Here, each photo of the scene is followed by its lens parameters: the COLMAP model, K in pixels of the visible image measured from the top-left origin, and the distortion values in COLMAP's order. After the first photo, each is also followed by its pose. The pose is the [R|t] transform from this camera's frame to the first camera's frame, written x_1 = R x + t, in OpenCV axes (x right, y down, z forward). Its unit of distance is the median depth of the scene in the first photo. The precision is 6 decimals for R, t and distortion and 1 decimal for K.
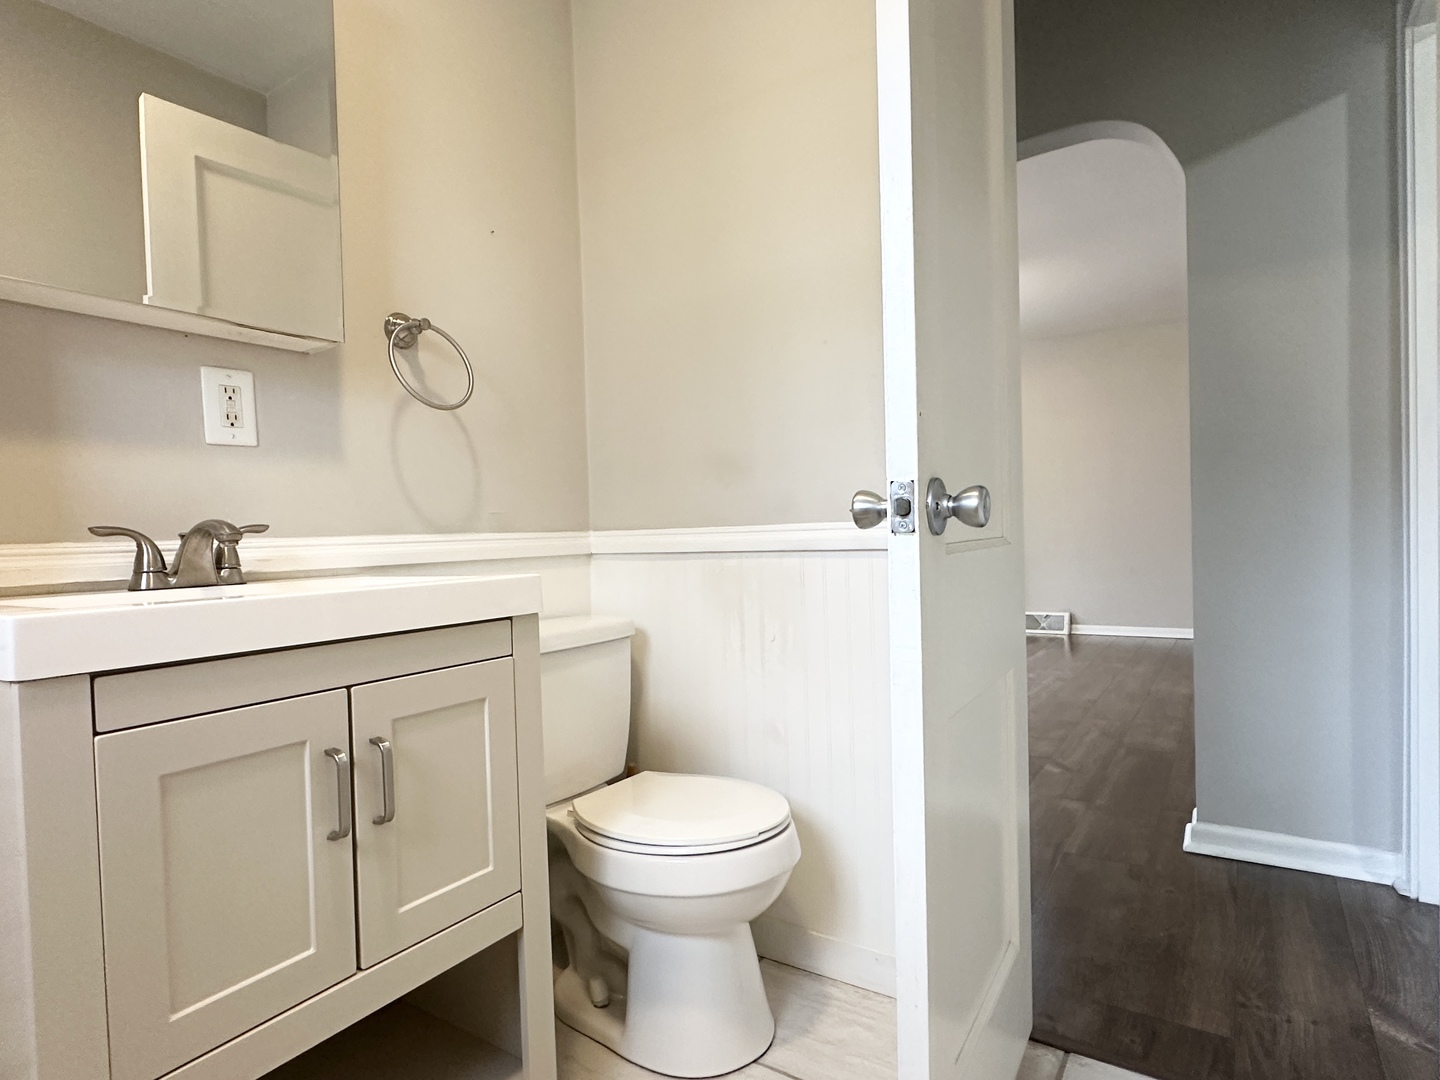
lens RADIAL K [[786.2, 0, 713.9], [0, 786.2, 537.9], [0, 0, 1]] dist [-0.002737, -0.000009]
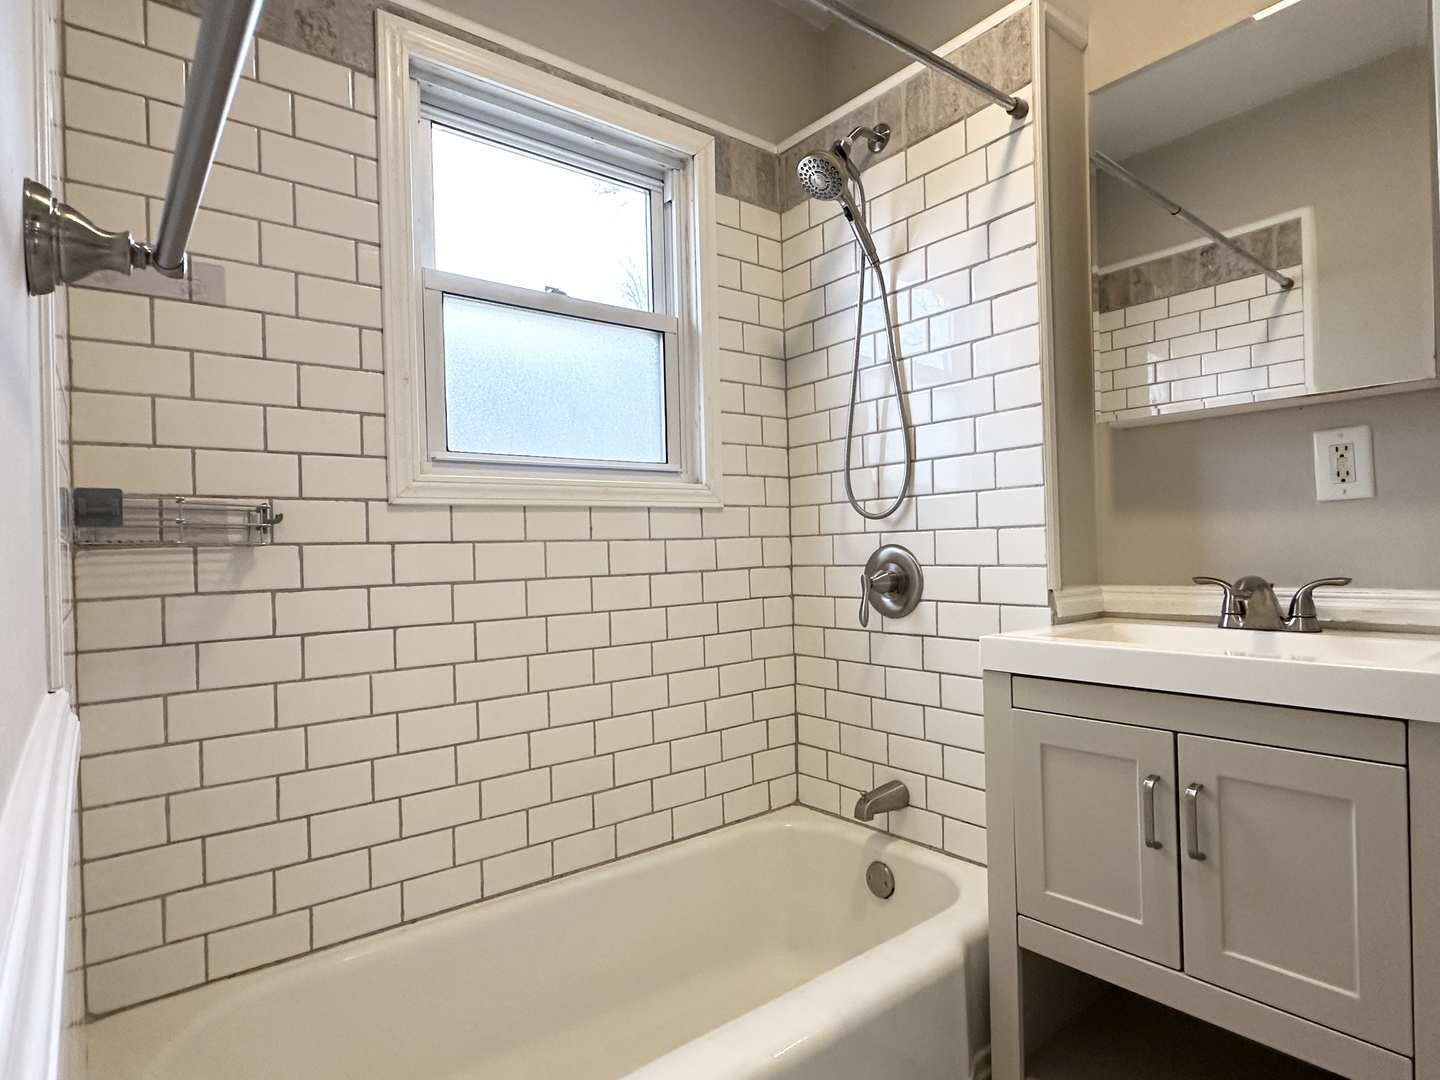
lens RADIAL K [[786.2, 0, 713.9], [0, 786.2, 546.3], [0, 0, 1]] dist [-0.002737, -0.000009]
pose [[-0.279622, 0.031059, -0.959608, 0.689772], [0.022037, 0.999421, 0.025927, -0.110882], [0.959857, -0.013897, -0.280144, 0.523375]]
